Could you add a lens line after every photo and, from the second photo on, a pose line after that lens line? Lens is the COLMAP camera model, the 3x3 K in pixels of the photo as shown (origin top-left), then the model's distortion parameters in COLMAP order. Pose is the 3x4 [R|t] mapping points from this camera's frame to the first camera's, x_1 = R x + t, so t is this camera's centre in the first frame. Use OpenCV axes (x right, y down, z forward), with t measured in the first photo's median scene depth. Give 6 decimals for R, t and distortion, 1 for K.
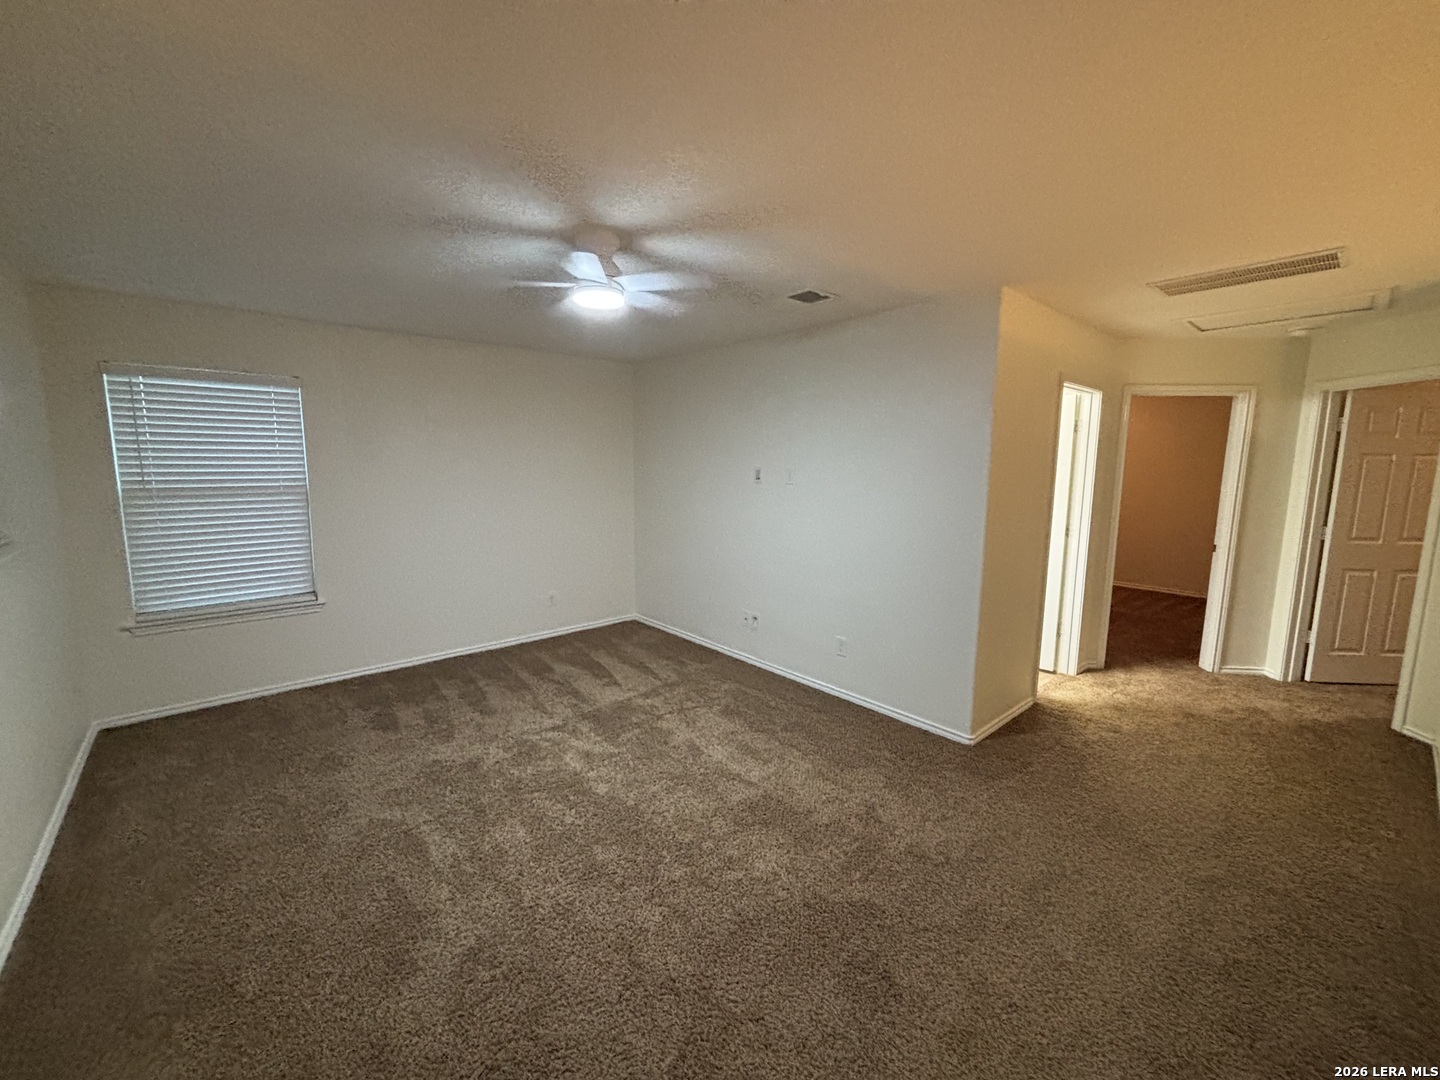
lens RADIAL K [[581.3, 0, 718.8], [0, 581.3, 534.6], [0, 0, 1]] dist [-0.000994, 0.001976]
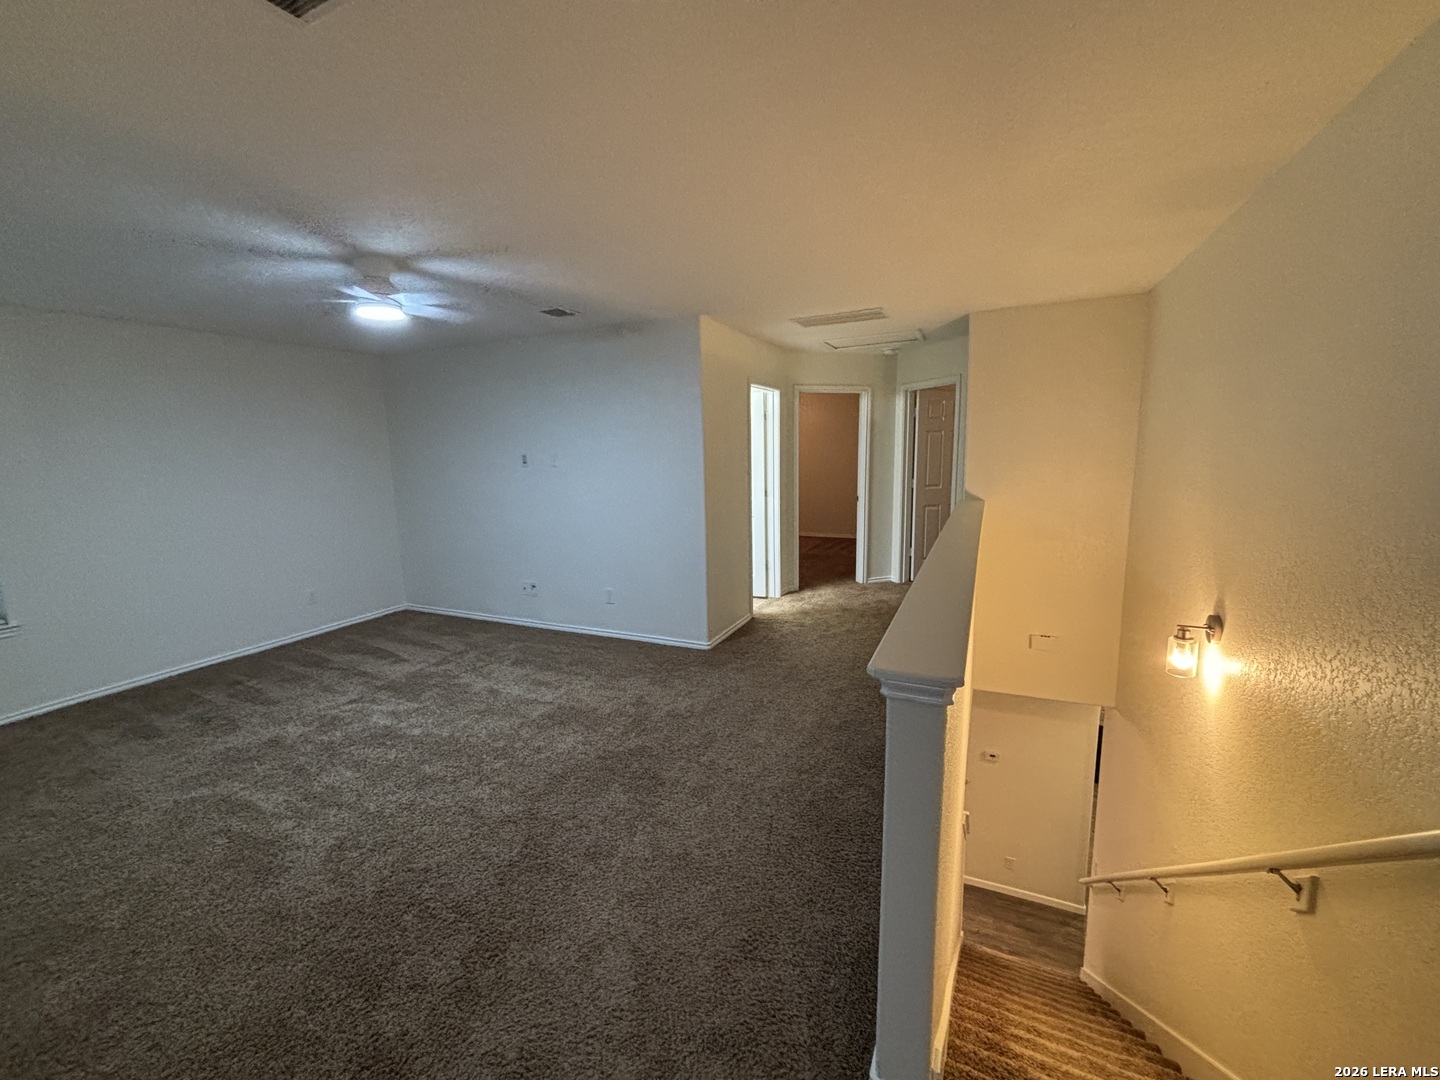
lens RADIAL K [[581.3, 0, 718.8], [0, 581.3, 537.0], [0, 0, 1]] dist [-0.000994, 0.001976]
pose [[0.915452, -0.091121, 0.391976, -0.053357], [0.081751, 0.995827, 0.040570, 0.040489], [-0.394037, -0.005095, 0.919080, -0.248678]]
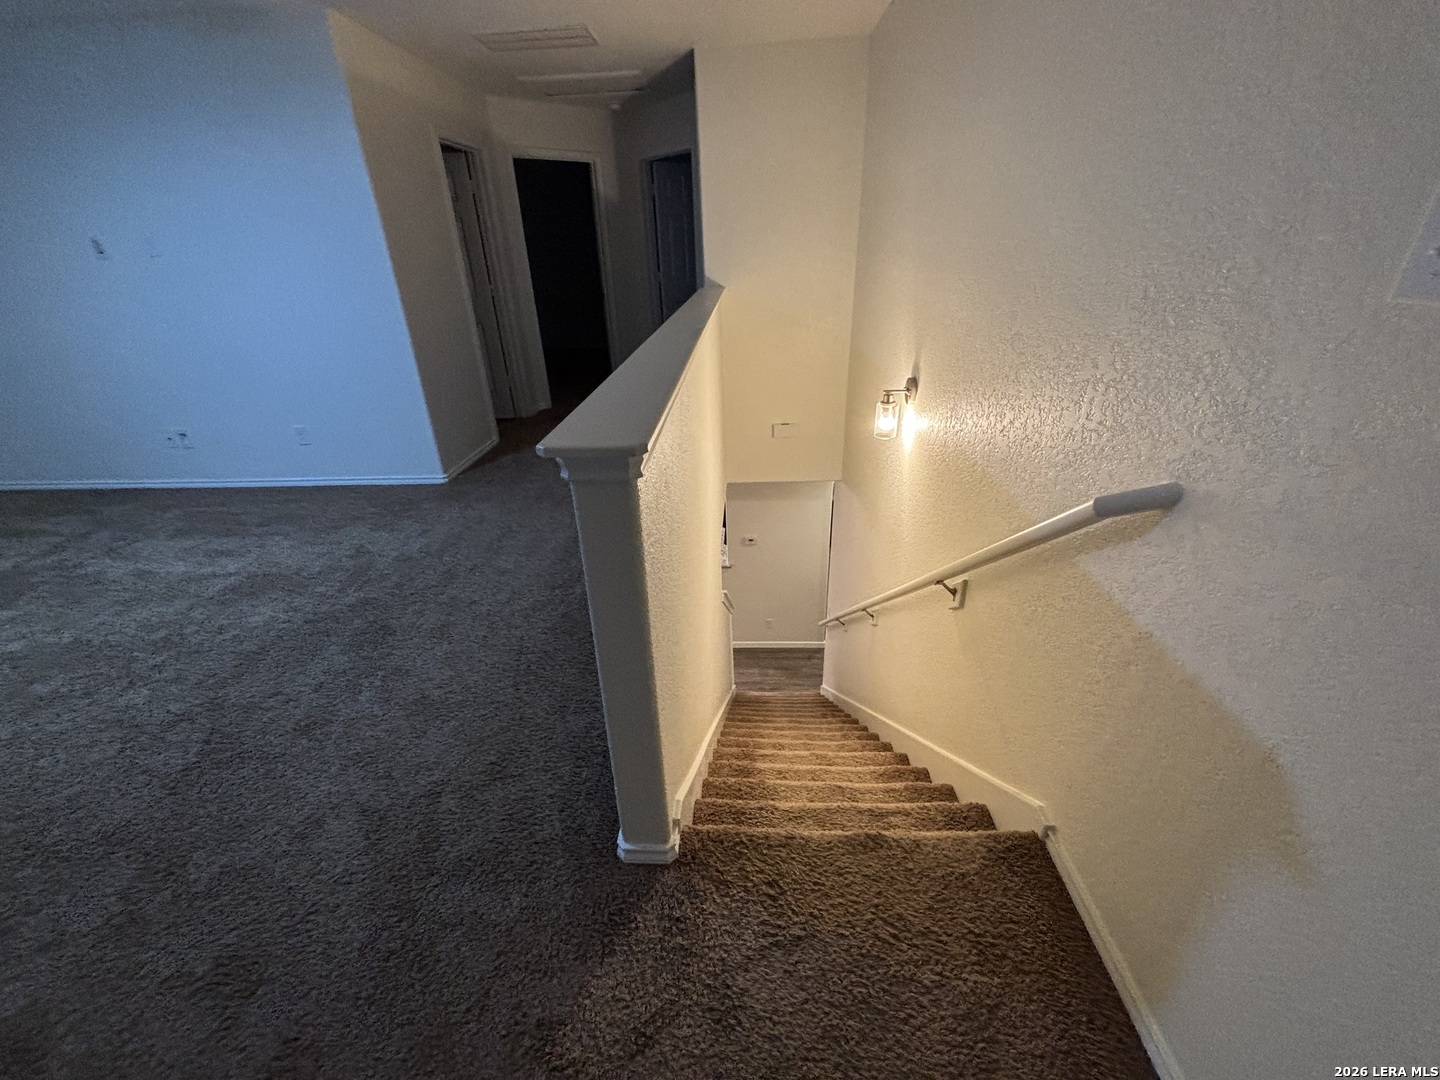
lens RADIAL K [[581.3, 0, 715.1], [0, 581.3, 535.0], [0, 0, 1]] dist [-0.000994, 0.001976]
pose [[0.698013, -0.348421, 0.625605, 0.030273], [0.130637, 0.920943, 0.367148, 0.088054], [-0.704068, -0.174546, 0.688347, -0.220442]]
